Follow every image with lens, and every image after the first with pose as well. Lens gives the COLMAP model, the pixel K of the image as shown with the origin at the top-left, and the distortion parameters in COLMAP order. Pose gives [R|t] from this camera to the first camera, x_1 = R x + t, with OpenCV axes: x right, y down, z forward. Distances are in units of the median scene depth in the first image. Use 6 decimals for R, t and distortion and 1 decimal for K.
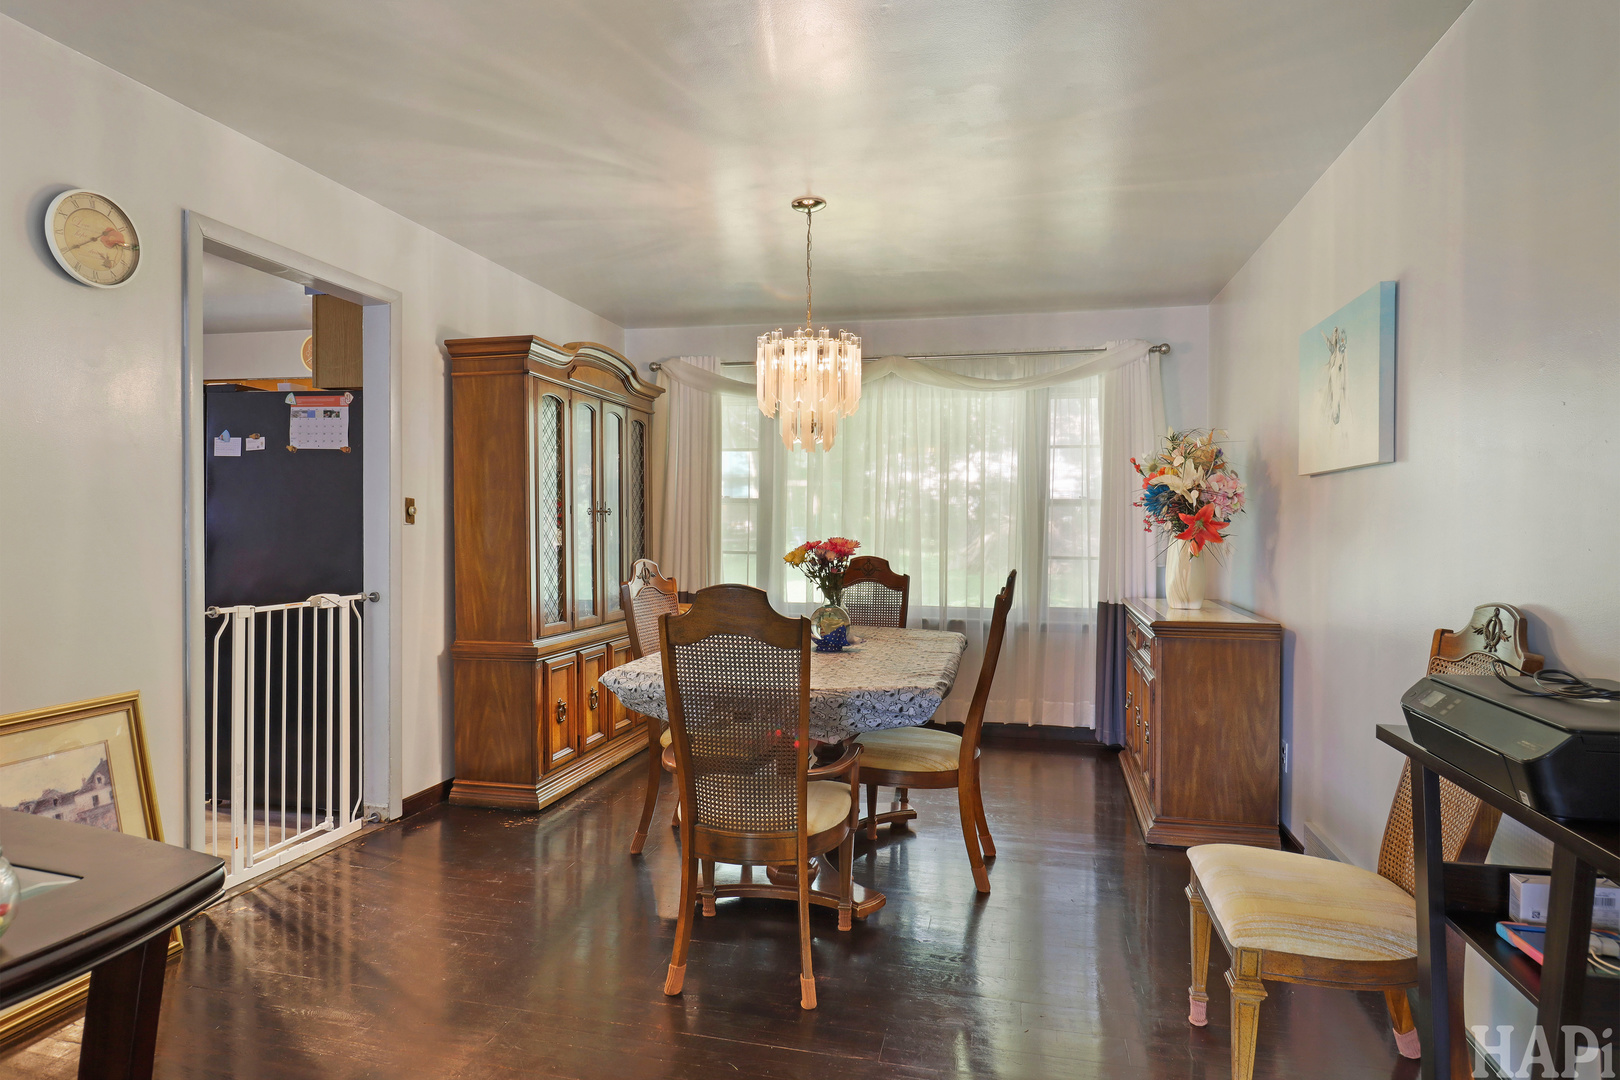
lens RADIAL K [[902.7, 0, 806.4], [0, 902.7, 535.8], [0, 0, 1]] dist [0.007281, 0.001029]
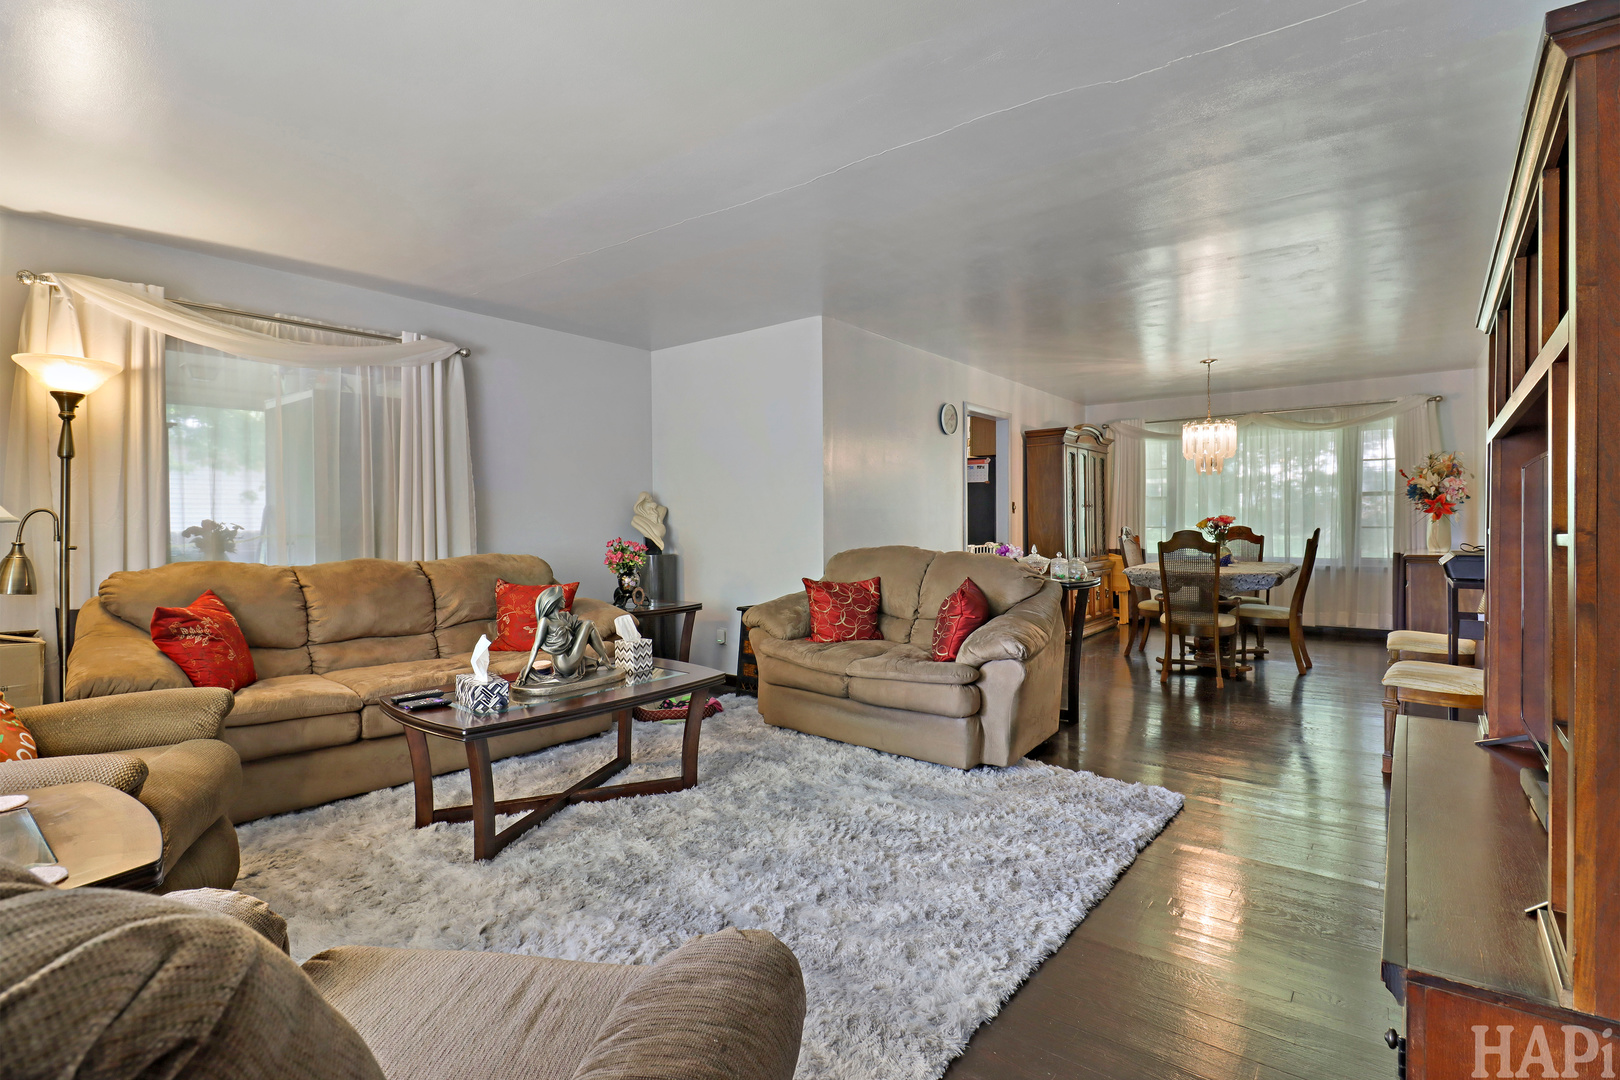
lens RADIAL K [[768.1, 0, 821.5], [0, 768.1, 535.6], [0, 0, 1]] dist [-0.010197, -0.003049]
pose [[0.914194, -0.009394, -0.405168, -0.073562], [0.012659, 0.999905, 0.005380, 0.020569], [0.405079, -0.010047, 0.914227, -0.735338]]
